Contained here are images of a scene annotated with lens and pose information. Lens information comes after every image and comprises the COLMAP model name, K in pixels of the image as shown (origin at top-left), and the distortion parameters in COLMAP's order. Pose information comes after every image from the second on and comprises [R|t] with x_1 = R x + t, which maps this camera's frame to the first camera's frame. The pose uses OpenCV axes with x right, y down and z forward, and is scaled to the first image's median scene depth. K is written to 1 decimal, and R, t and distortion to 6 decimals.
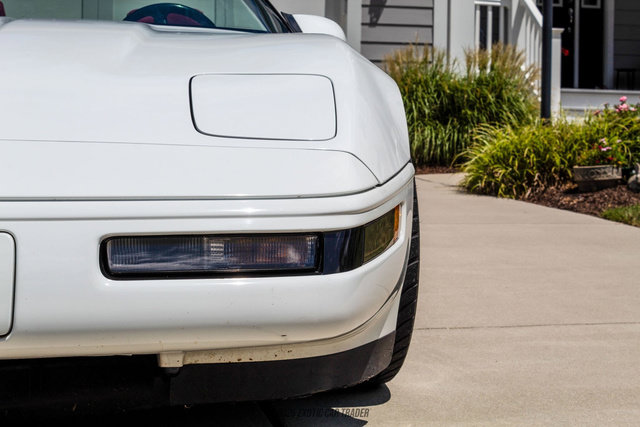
lens RADIAL K [[1388.2, 0, 320.0], [0, 1388.2, 213.5], [0, 0, 1]] dist [-0.036402, -0.314842]
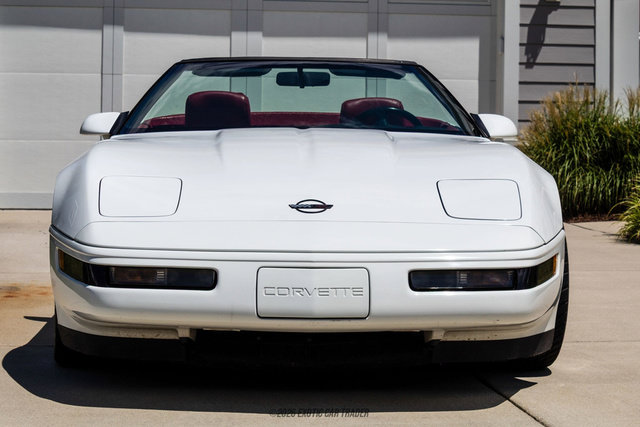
lens RADIAL K [[2011.6, 0, 320.0], [0, 2011.6, 213.5], [0, 0, 1]] dist [0.005536, -1.352621]
pose [[0.998004, -0.003659, -0.063040, -0.021572], [0.002022, 0.999659, -0.026021, 0.002032], [0.063114, 0.025842, 0.997672, -0.417812]]
